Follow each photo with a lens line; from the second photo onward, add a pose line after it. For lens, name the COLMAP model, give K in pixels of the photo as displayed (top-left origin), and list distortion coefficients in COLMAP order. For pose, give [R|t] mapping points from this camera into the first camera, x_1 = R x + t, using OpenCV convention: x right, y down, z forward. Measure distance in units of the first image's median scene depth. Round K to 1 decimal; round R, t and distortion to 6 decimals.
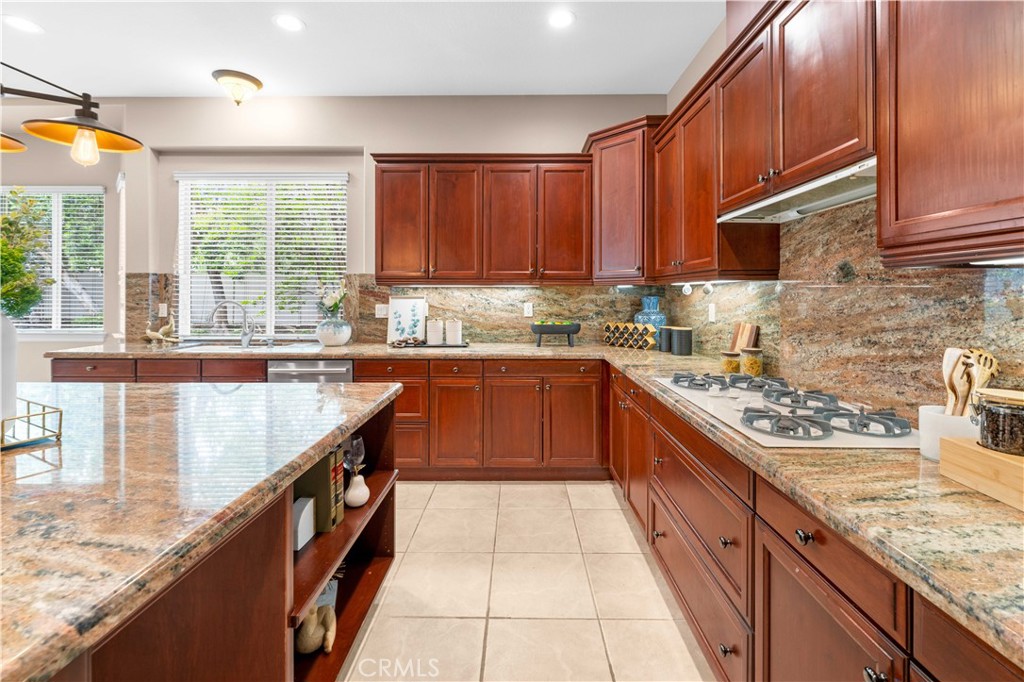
lens RADIAL K [[444.7, 0, 509.8], [0, 444.7, 293.7], [0, 0, 1]] dist [0.001954, 0.000085]
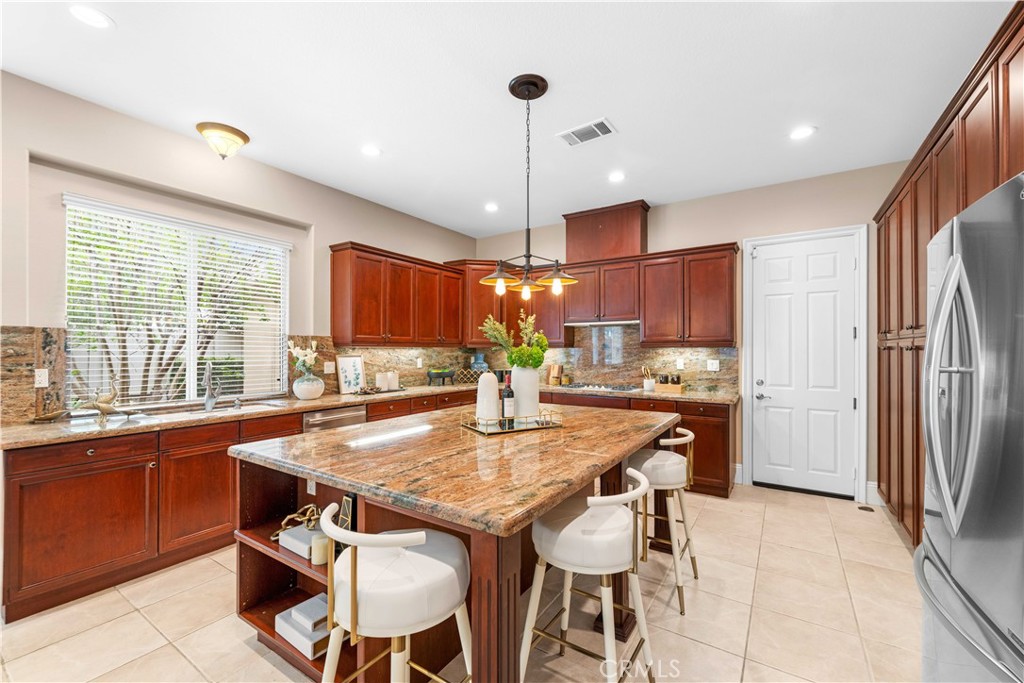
lens RADIAL K [[421.9, 0, 517.1], [0, 421.9, 344.5], [0, 0, 1]] dist [0.018511, -0.000109]
pose [[0.524858, 0.011120, 0.851117, -1.013444], [-0.001511, 0.999925, -0.012132, -0.010442], [-0.851189, 0.005081, 0.524835, -0.025066]]
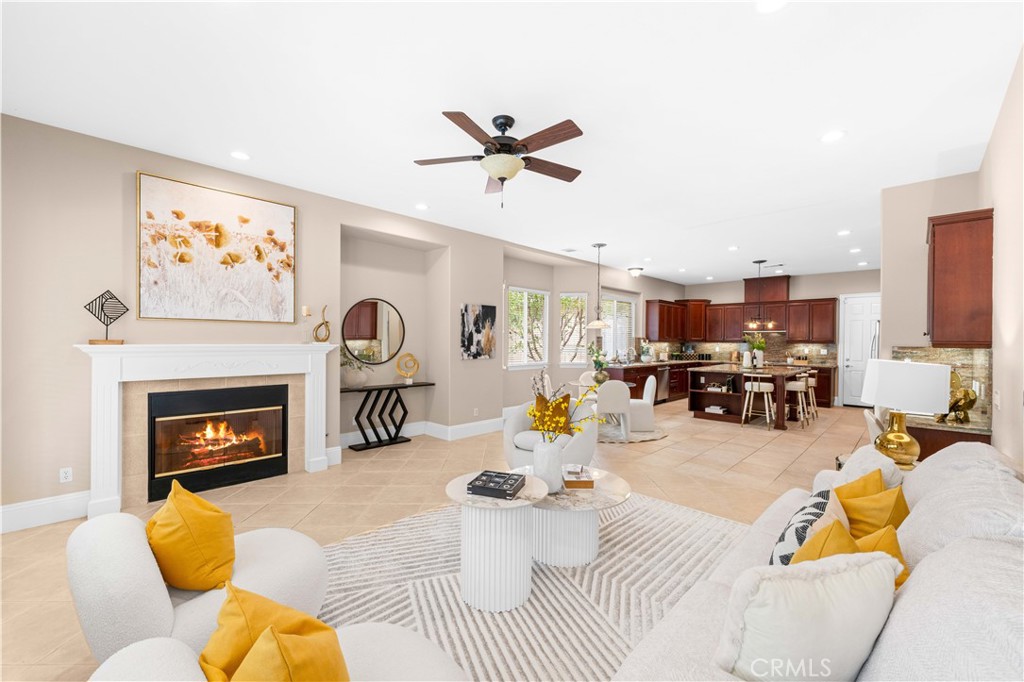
lens RADIAL K [[421.9, 0, 517.1], [0, 421.9, 344.0], [0, 0, 1]] dist [0.018511, -0.000109]
pose [[0.670852, 0.001366, 0.741590, -2.963981], [-0.009407, 0.999934, 0.006667, -0.014873], [-0.741532, -0.011449, 0.670820, -0.231267]]
